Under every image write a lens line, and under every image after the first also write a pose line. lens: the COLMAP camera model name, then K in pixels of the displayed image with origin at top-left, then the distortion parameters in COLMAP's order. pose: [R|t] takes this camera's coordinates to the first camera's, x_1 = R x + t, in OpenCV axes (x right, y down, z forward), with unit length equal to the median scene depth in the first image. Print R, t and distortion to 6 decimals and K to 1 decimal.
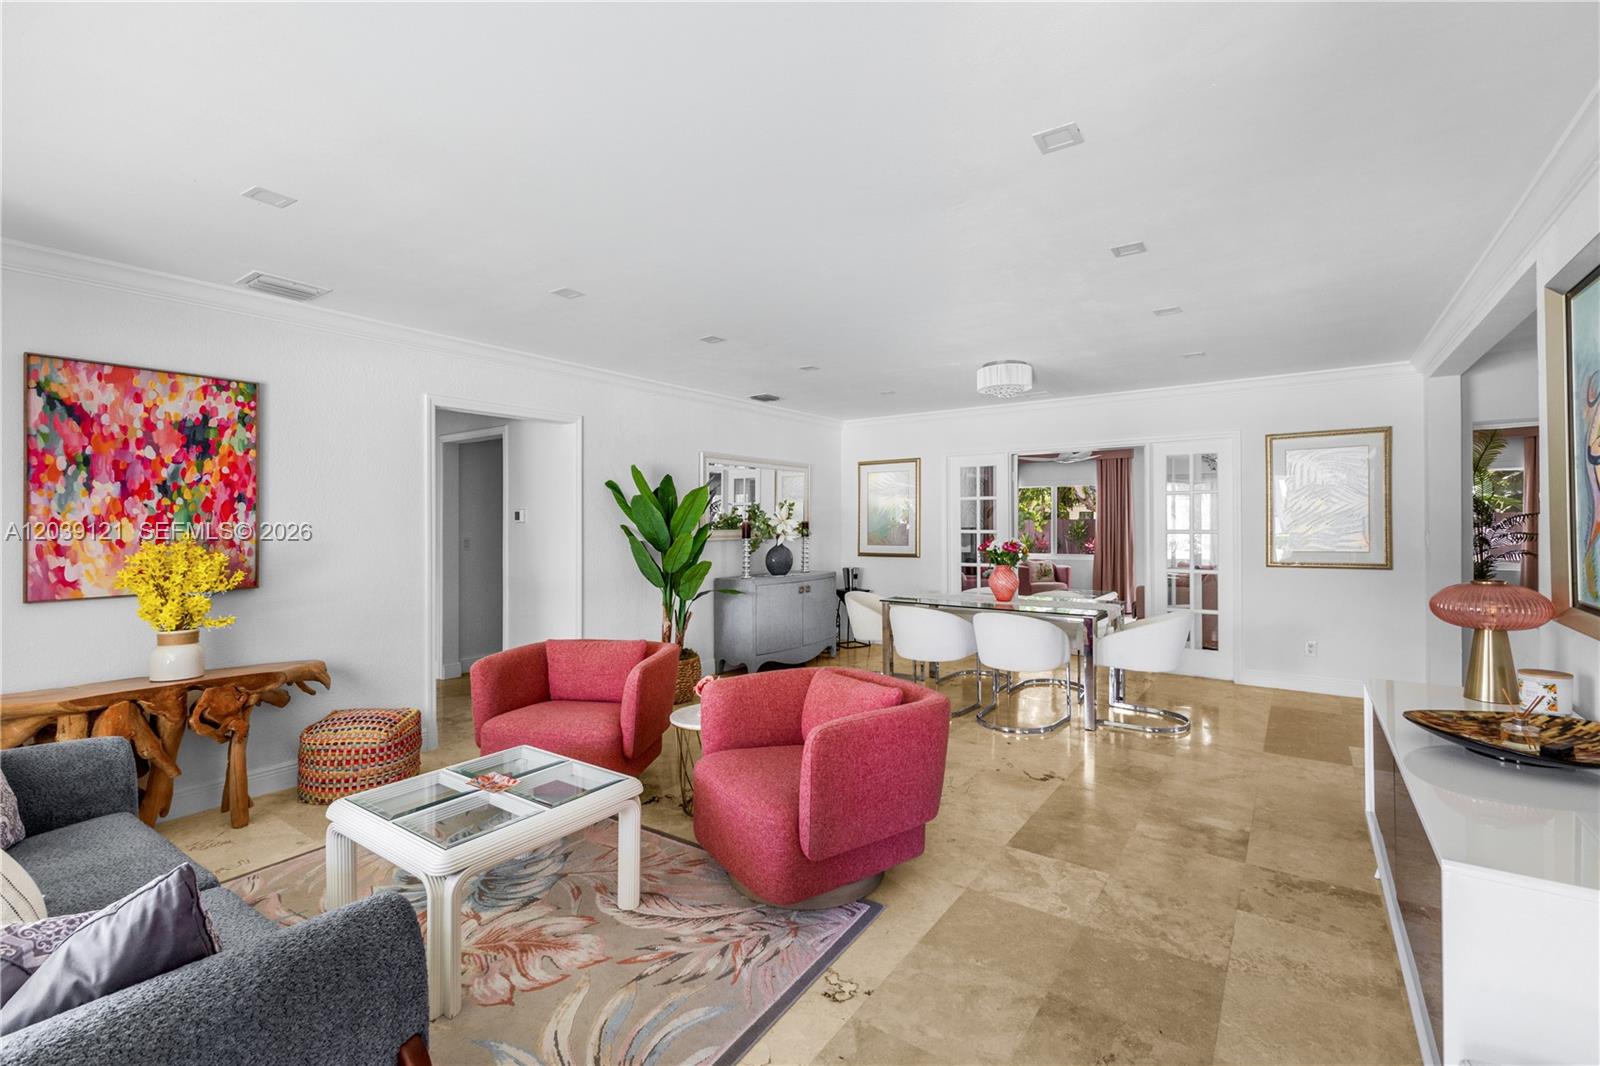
lens RADIAL K [[695.0, 0, 804.1], [0, 695.0, 519.5], [0, 0, 1]] dist [0.026882, -0.009450]
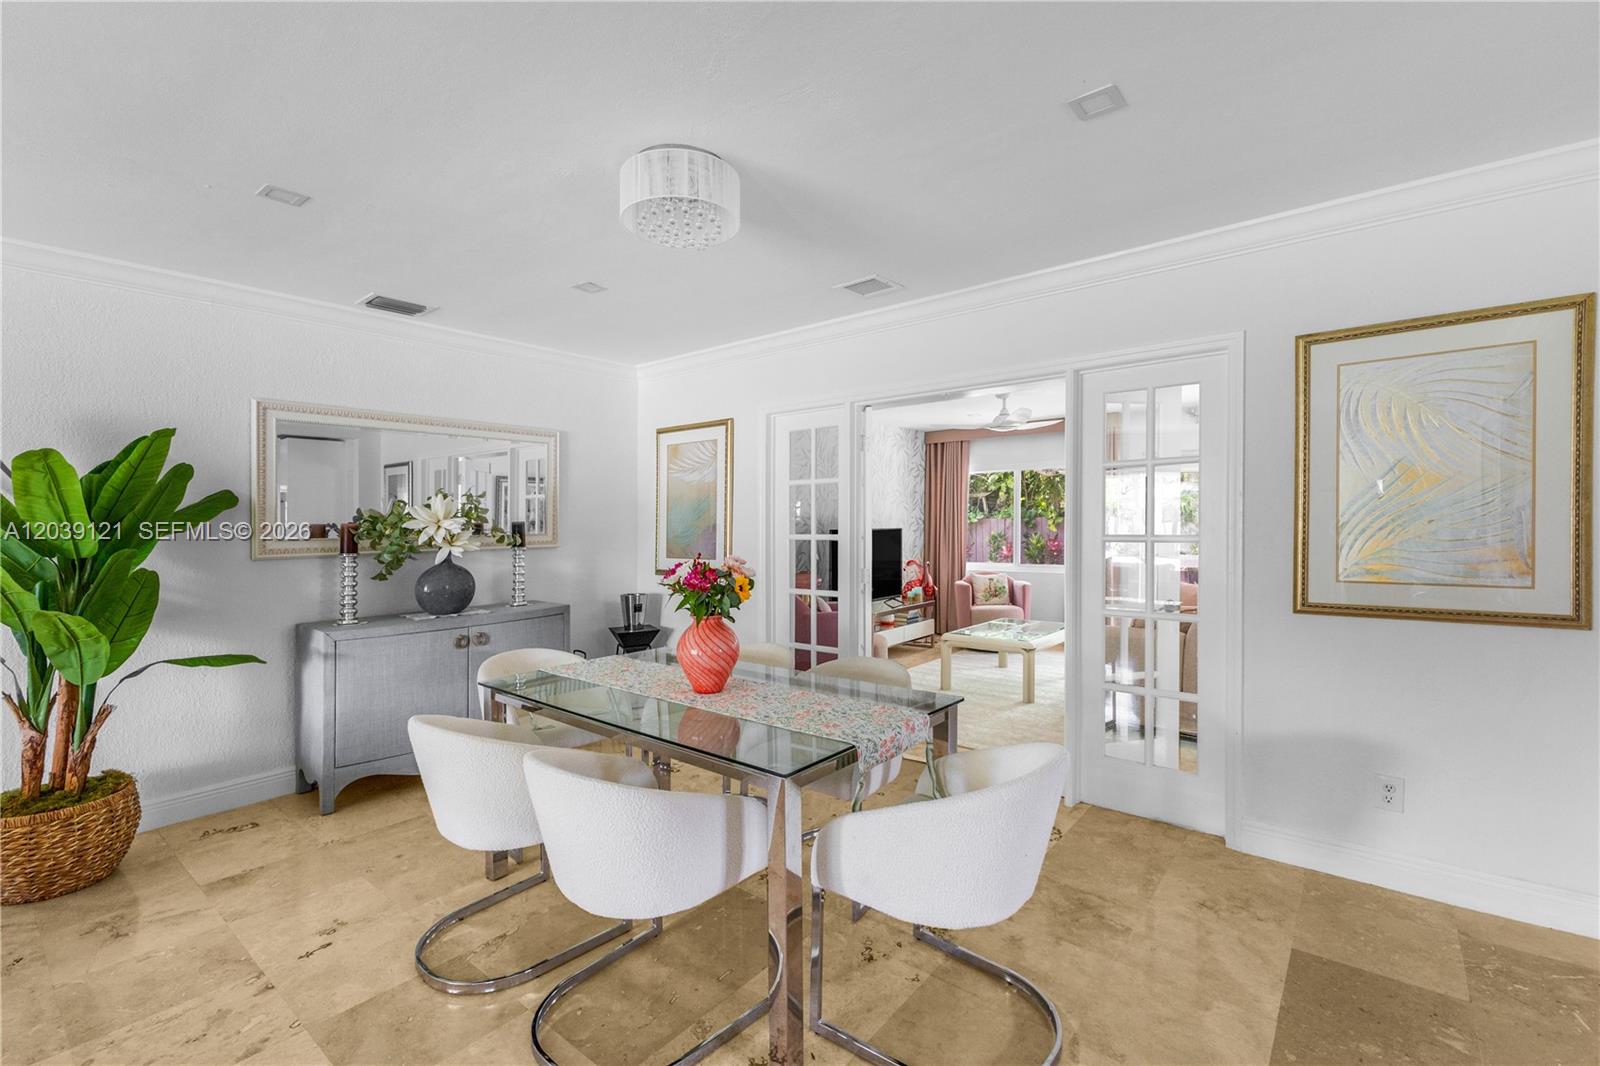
lens RADIAL K [[695.0, 0, 804.1], [0, 695.0, 519.5], [0, 0, 1]] dist [0.026882, -0.009450]
pose [[0.997735, -0.003676, -0.067160, 0.272604], [0.003852, 0.999989, 0.002486, 0.000437], [0.067150, -0.002740, 0.997739, 0.381414]]
